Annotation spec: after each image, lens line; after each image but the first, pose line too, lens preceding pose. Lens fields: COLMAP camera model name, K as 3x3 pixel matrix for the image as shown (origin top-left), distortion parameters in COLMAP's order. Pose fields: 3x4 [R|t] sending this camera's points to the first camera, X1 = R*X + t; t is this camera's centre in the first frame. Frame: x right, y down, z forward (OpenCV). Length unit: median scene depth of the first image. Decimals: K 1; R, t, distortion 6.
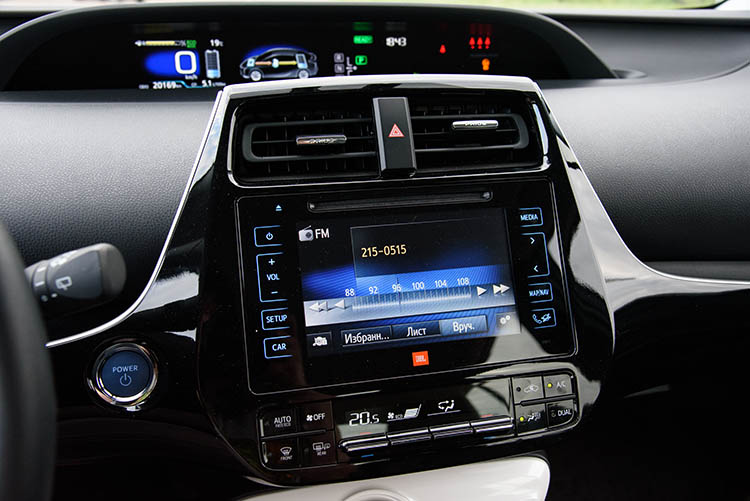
lens RADIAL K [[699.7, 0, 368.3], [0, 699.7, 254.4], [0, 0, 1]] dist [0.016752, 0.000000]
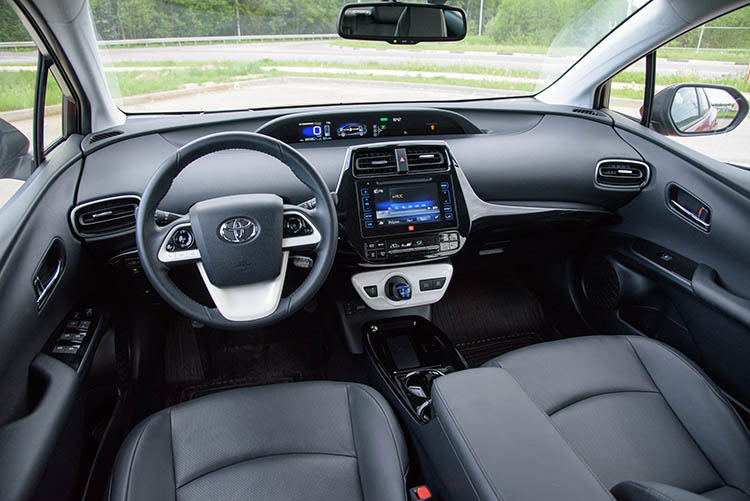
lens RADIAL K [[516.5, 0, 377.5], [0, 516.5, 249.0], [0, 0, 1]] dist [-0.010539, 0.003635]
pose [[0.999268, -0.020027, 0.032591, -0.159954], [0.018811, 0.999131, 0.037187, 0.146467], [-0.033308, -0.036547, 0.998777, -1.391430]]
